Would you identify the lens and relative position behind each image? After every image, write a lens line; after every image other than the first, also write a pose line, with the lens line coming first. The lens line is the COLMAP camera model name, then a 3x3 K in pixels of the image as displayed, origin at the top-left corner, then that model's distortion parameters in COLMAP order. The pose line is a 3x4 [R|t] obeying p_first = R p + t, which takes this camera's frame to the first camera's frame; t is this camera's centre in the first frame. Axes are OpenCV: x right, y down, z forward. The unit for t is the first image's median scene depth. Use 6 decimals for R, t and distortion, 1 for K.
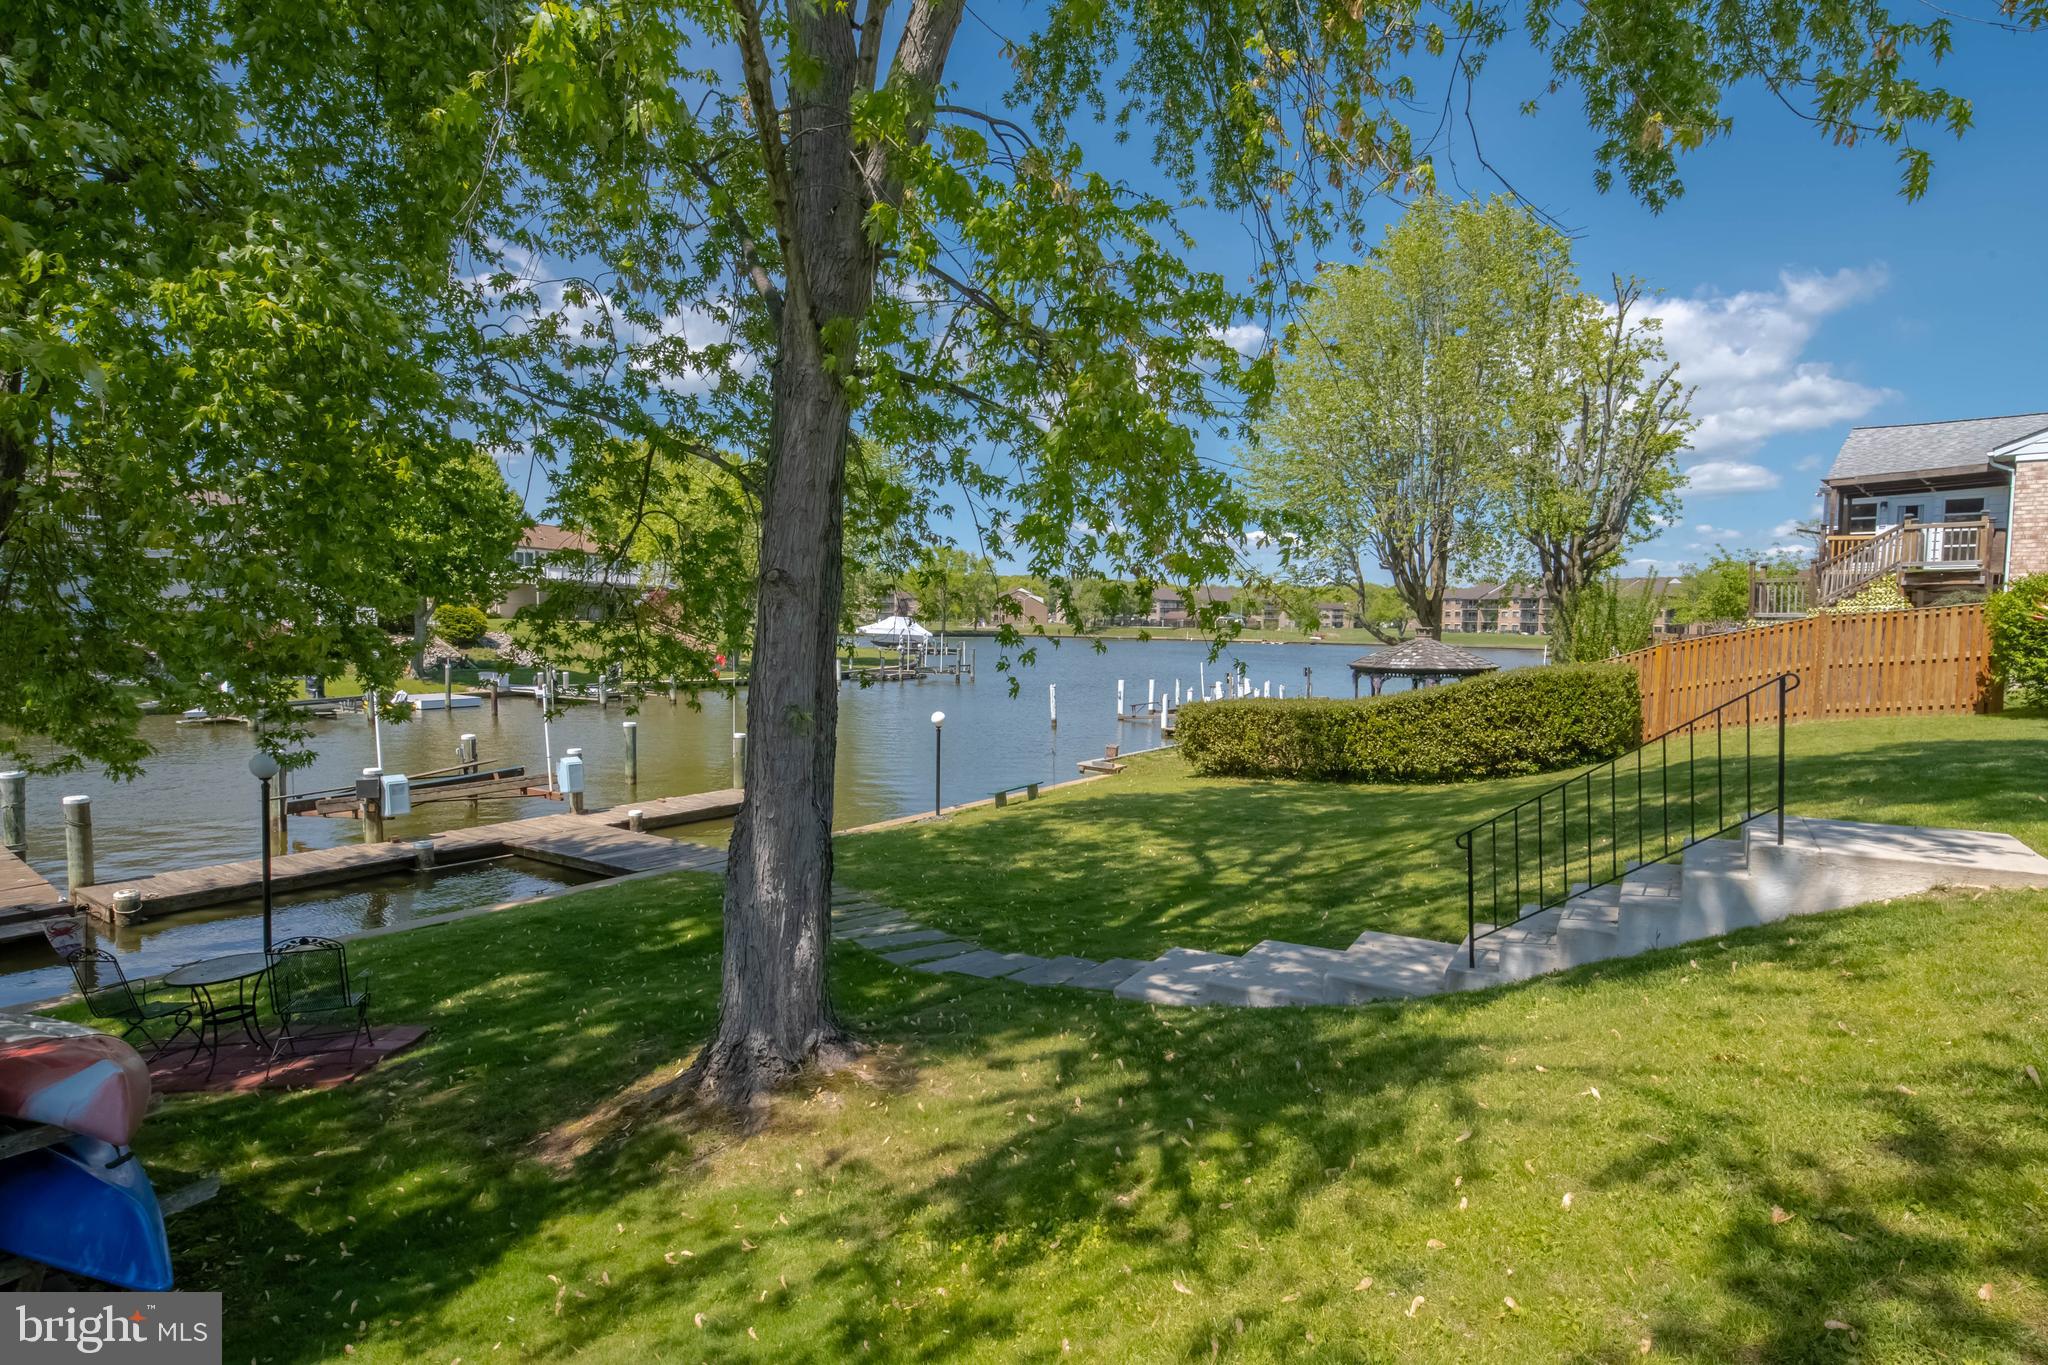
lens RADIAL K [[1044.3, 0, 1070.1], [0, 1044.3, 660.4], [0, 0, 1]] dist [0.012027, 0.001714]
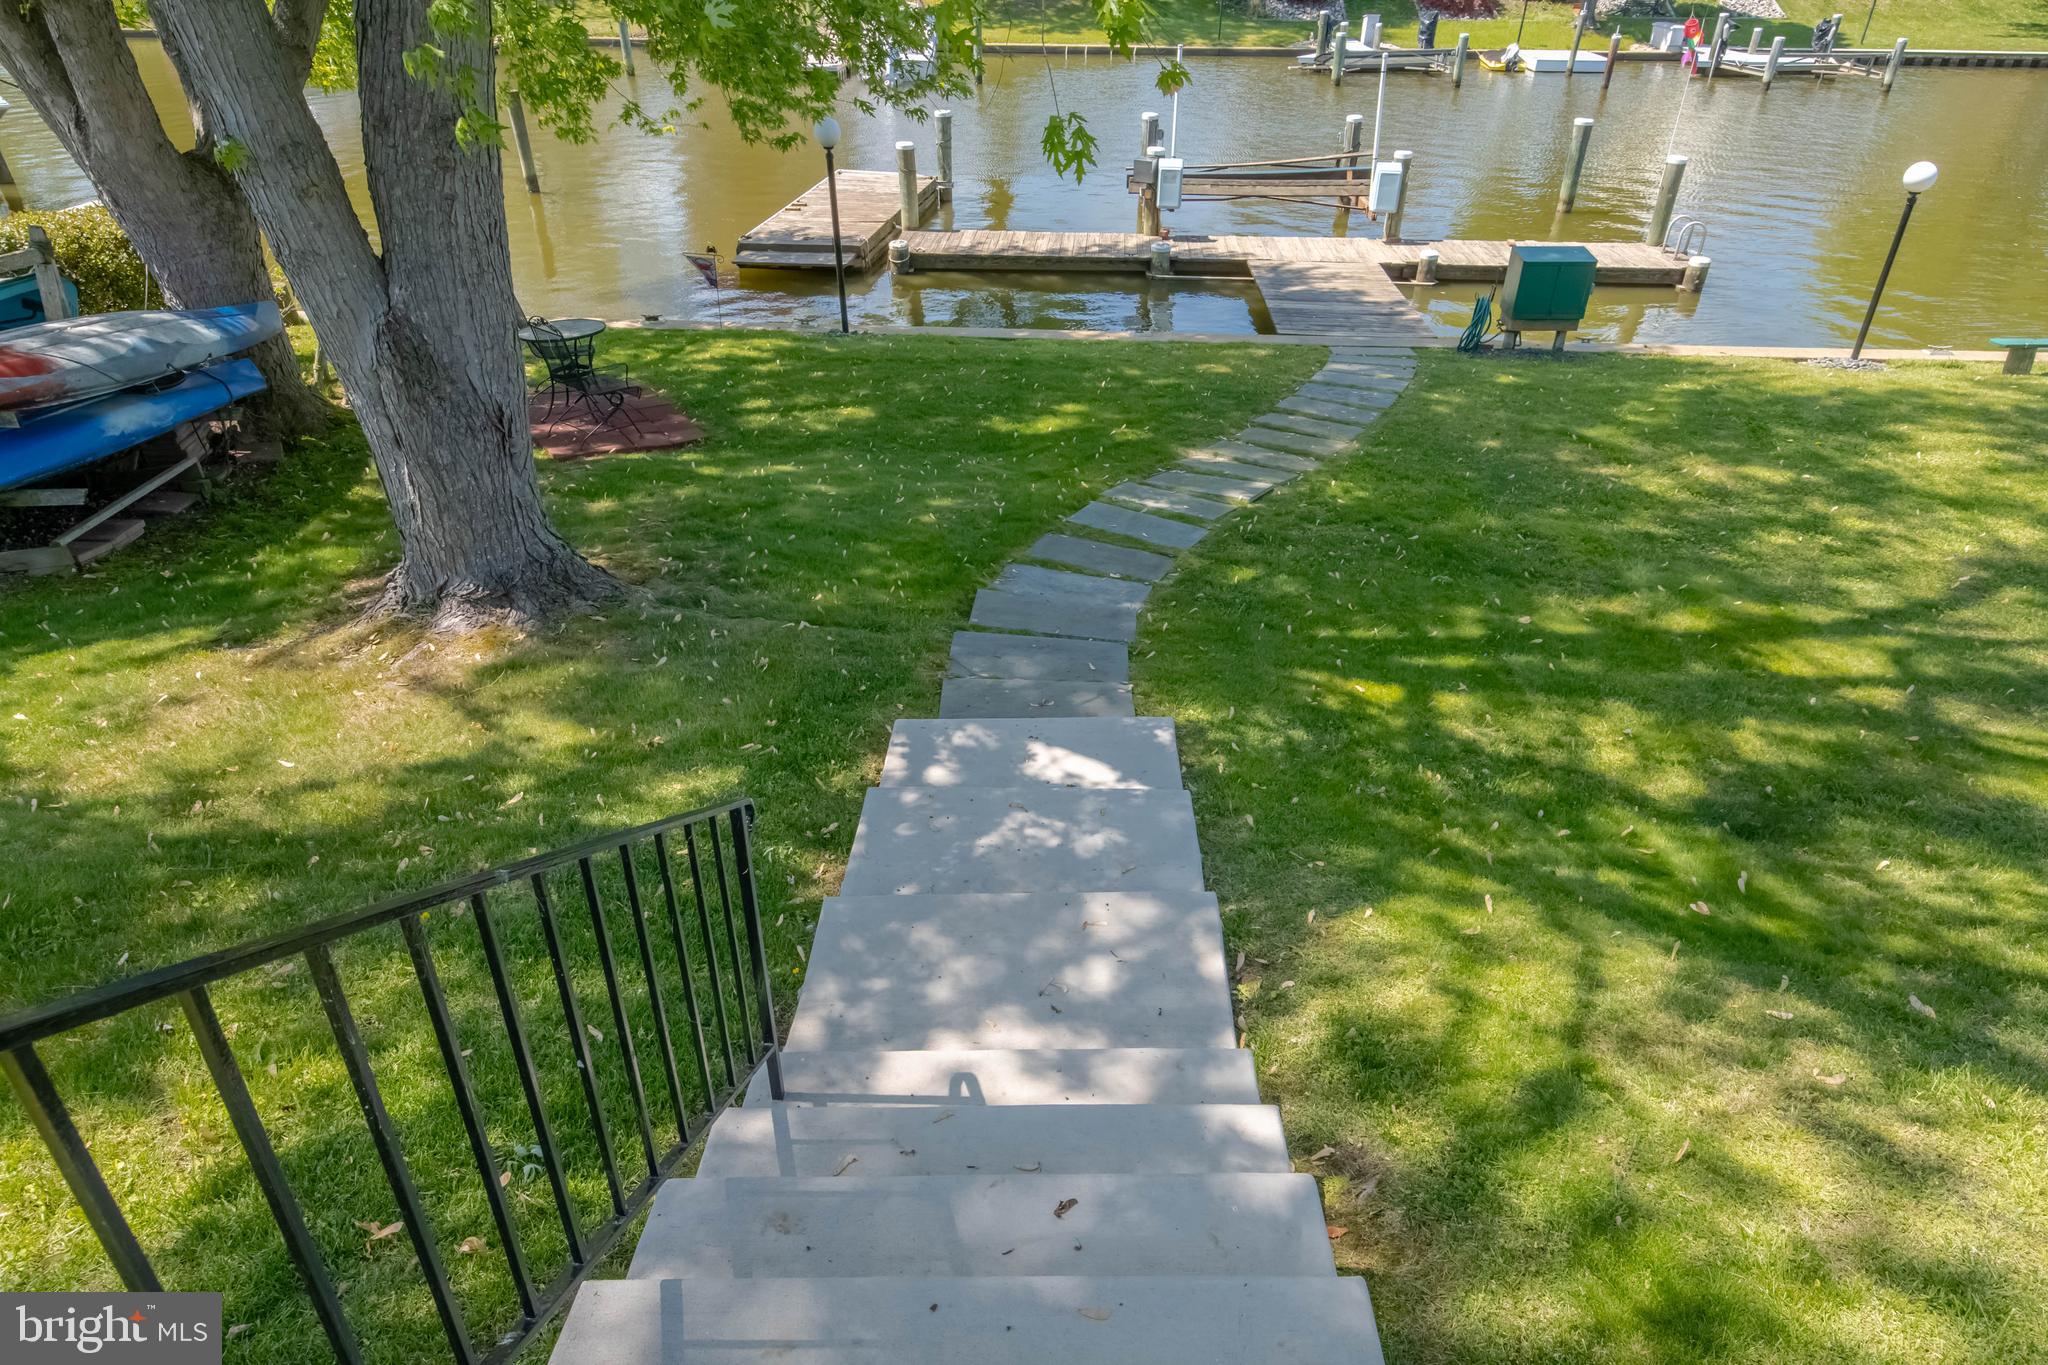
lens RADIAL K [[1211.1, 0, 1039.9], [0, 1211.1, 686.9], [0, 0, 1]] dist [0.016222, -0.007944]
pose [[0.495085, 0.451389, -0.742387, 0.394921], [-0.028561, 0.862447, 0.505341, -0.032131], [0.868375, -0.228983, 0.439877, 0.512525]]
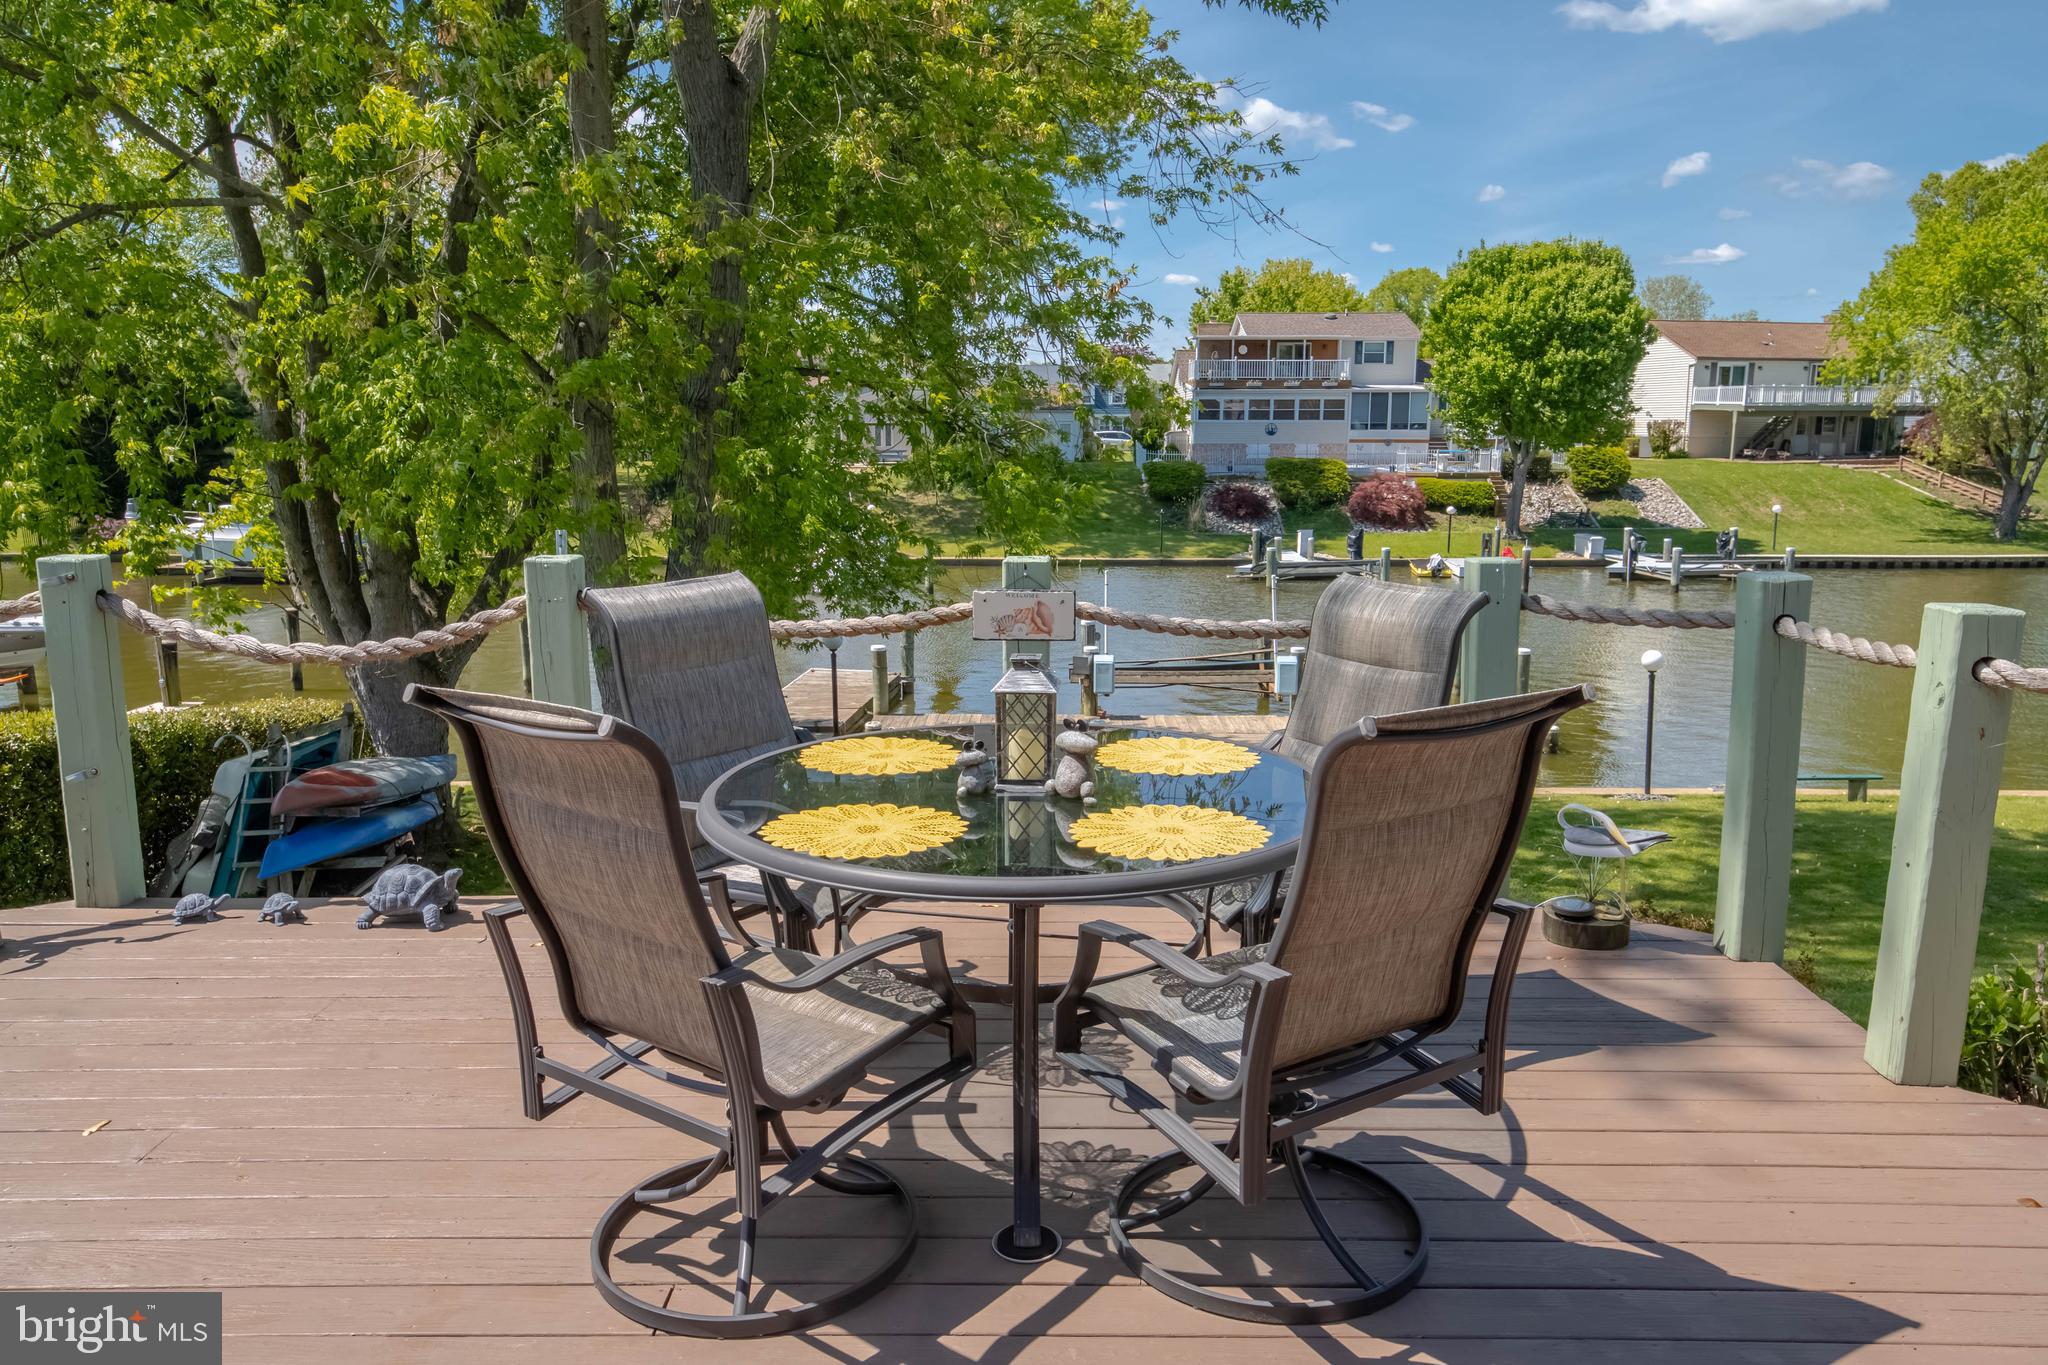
lens RADIAL K [[1504.4, 0, 1046.6], [0, 1504.4, 669.4], [0, 0, 1]] dist [0.037823, 0.003102]
pose [[0.530327, 0.116428, -0.839761, 0.886037], [-0.020626, 0.992004, 0.124510, -0.094173], [0.847542, -0.048710, 0.528488, 0.219238]]
